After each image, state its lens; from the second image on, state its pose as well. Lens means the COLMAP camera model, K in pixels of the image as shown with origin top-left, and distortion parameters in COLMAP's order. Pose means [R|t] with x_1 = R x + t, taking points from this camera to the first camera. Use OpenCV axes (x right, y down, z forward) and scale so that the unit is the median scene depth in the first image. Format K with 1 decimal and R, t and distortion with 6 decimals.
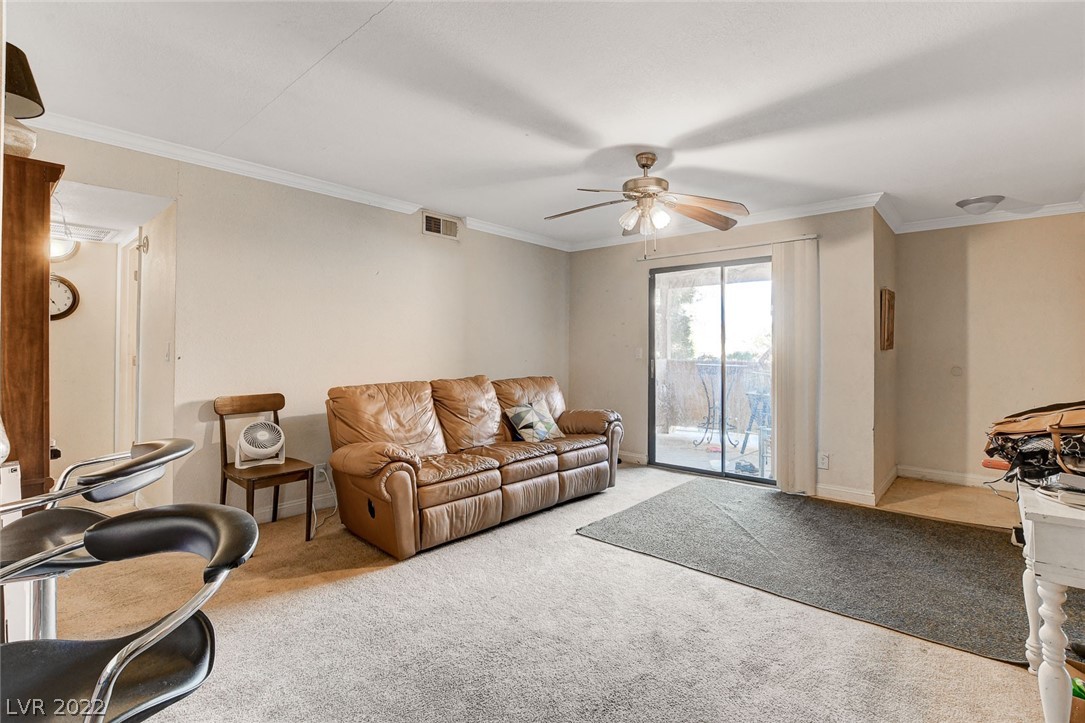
lens RADIAL K [[508.8, 0, 546.4], [0, 508.8, 347.6], [0, 0, 1]] dist [-0.011272, 0.000524]
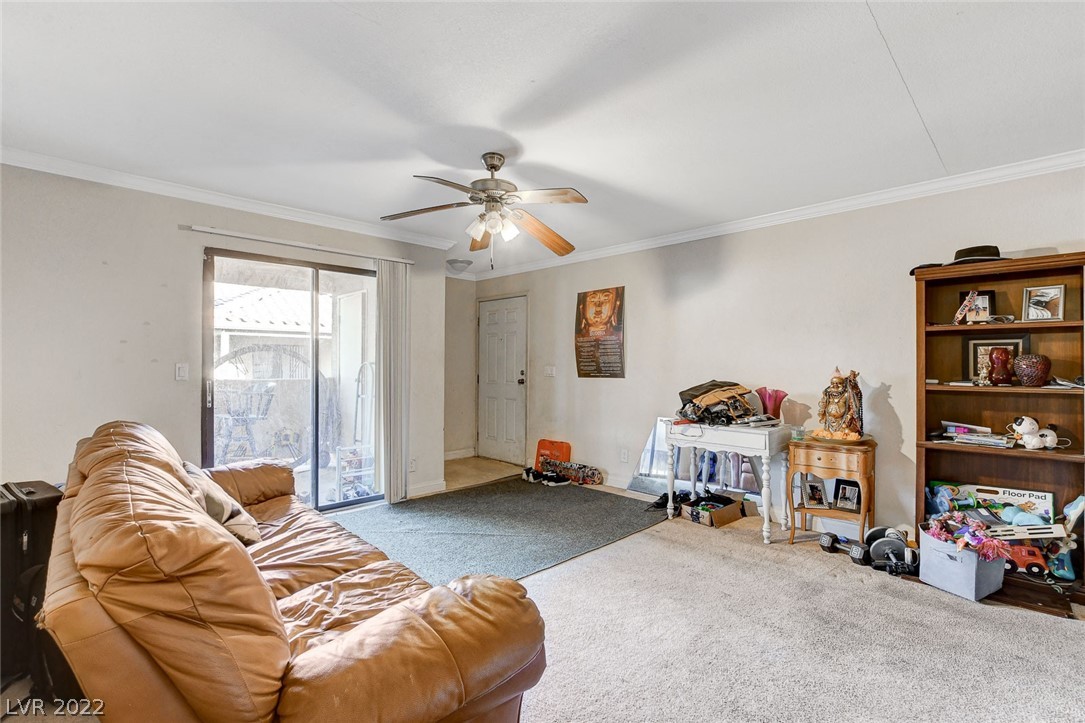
lens RADIAL K [[492.8, 0, 540.8], [0, 492.8, 367.4], [0, 0, 1]] dist [-0.016120, 0.000275]
pose [[0.076889, -0.008492, 0.997003, -0.684745], [-0.008863, 0.999918, 0.009200, -0.005758], [-0.997000, -0.009544, 0.076808, 0.836819]]
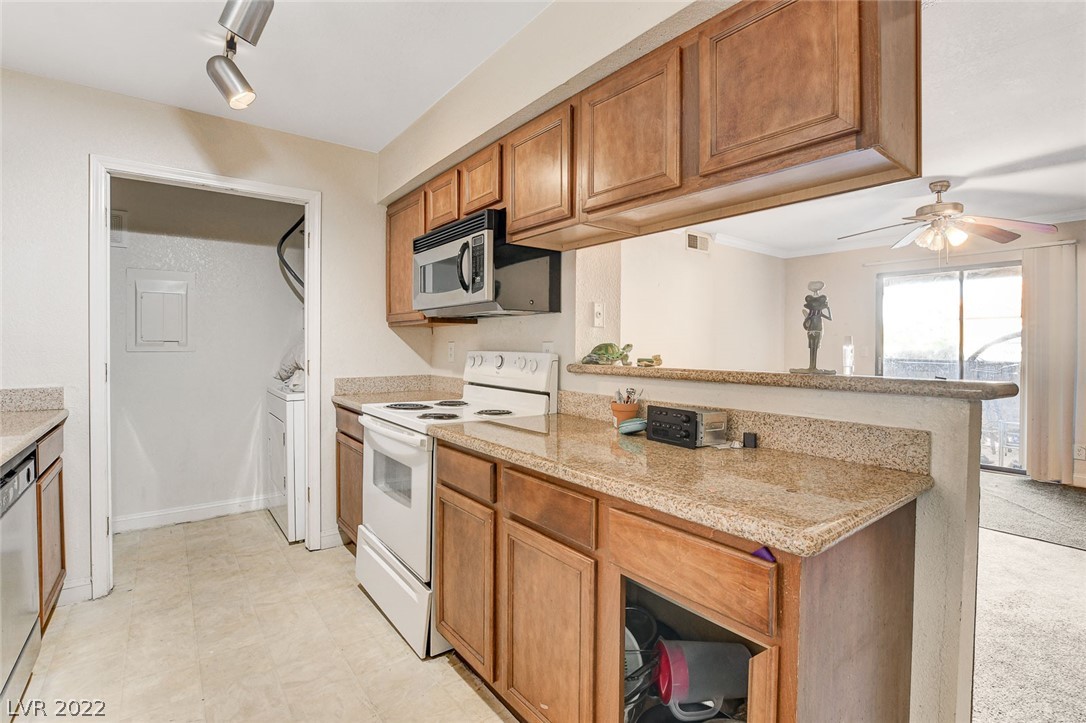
lens RADIAL K [[502.6, 0, 544.4], [0, 502.6, 348.6], [0, 0, 1]] dist [-0.027942, 0.000623]
pose [[0.979567, -0.001232, -0.201117, -0.467592], [0.002714, 0.999971, 0.007093, -0.005609], [0.201102, -0.007494, 0.979542, -0.298993]]
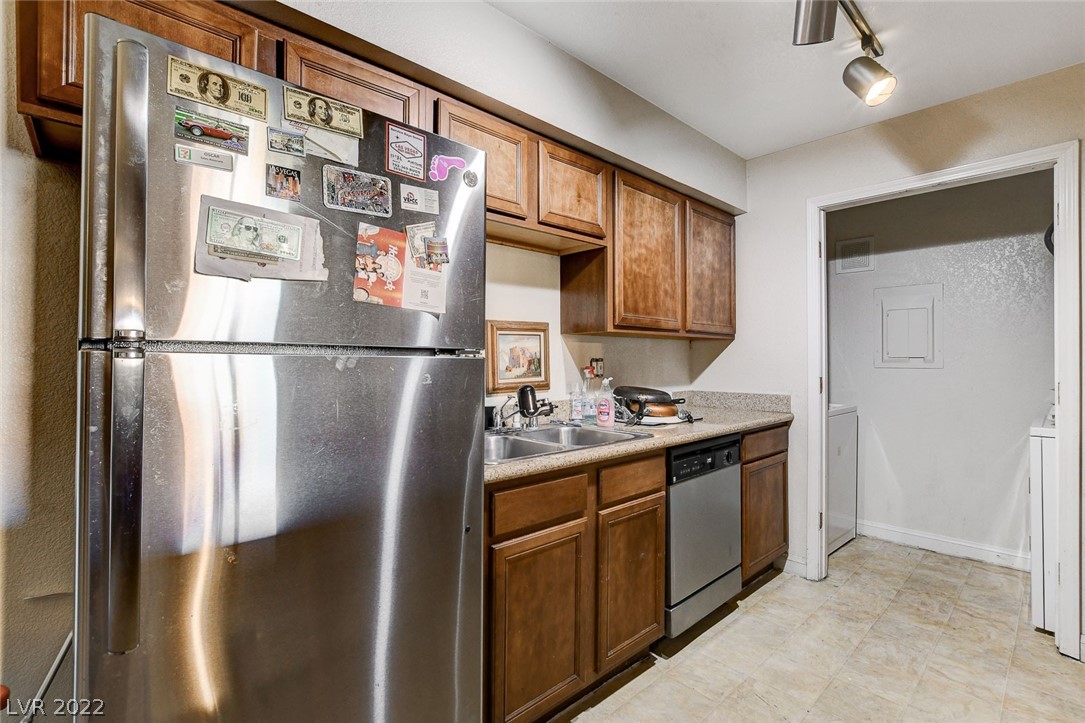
lens RADIAL K [[488.9, 0, 535.5], [0, 488.9, 357.7], [0, 0, 1]] dist [-0.017032, 0.000288]
pose [[-0.120103, -0.011065, -0.992700, -0.371878], [-0.000431, 0.999938, -0.011093, -0.003946], [0.992761, -0.000904, -0.120101, -0.089448]]
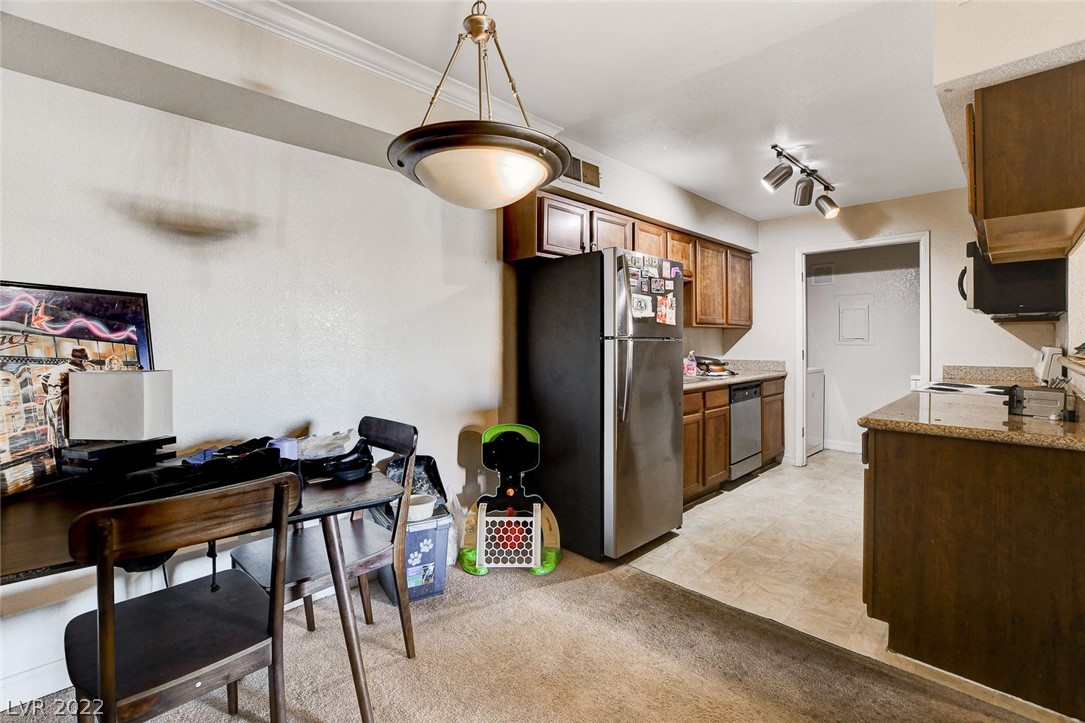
lens RADIAL K [[479.4, 0, 538.1], [0, 479.4, 342.4], [0, 0, 1]] dist [-0.022828, 0.000098]
pose [[-0.085801, -0.002296, -0.996310, 0.243864], [0.004567, 0.999986, -0.002697, -0.003238], [0.996302, -0.004781, -0.085789, -0.377937]]
